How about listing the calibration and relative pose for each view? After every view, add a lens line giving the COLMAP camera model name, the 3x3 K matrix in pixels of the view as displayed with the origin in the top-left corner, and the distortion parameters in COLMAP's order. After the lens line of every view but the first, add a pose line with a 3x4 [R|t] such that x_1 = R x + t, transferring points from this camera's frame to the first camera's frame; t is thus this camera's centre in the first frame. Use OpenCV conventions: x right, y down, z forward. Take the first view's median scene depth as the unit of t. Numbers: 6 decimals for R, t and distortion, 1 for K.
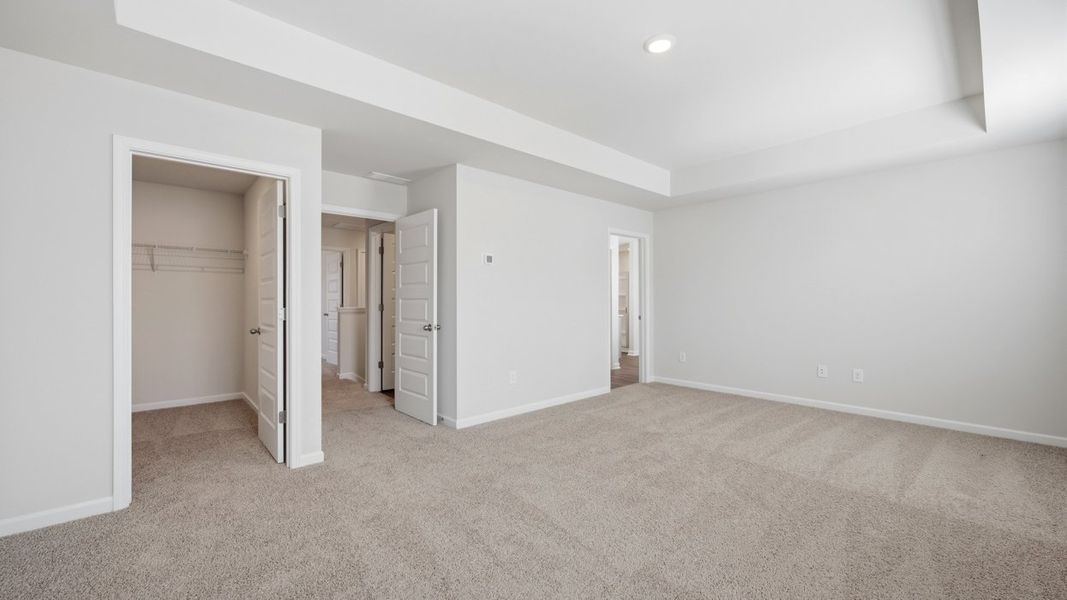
lens RADIAL K [[421.3, 0, 536.1], [0, 421.3, 298.2], [0, 0, 1]] dist [-0.001350, -0.000143]
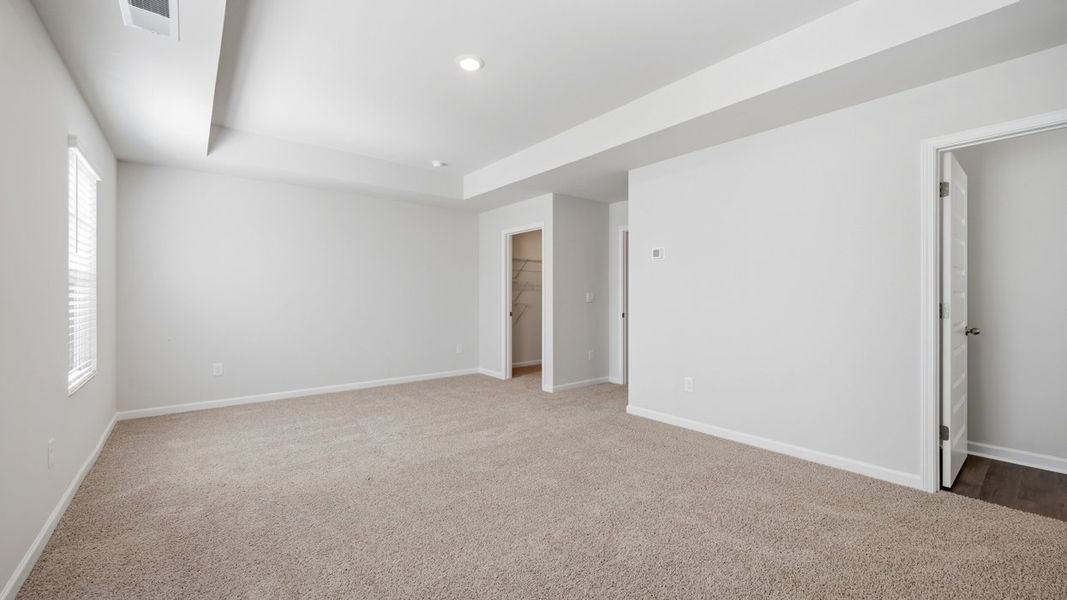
lens RADIAL K [[421.3, 0, 536.1], [0, 421.3, 298.2], [0, 0, 1]] dist [-0.001350, -0.000143]
pose [[-0.057121, 0.004099, -0.998359, 1.301781], [-0.000695, 0.999991, 0.004145, 0.011422], [0.998367, 0.000931, -0.057118, 1.156469]]
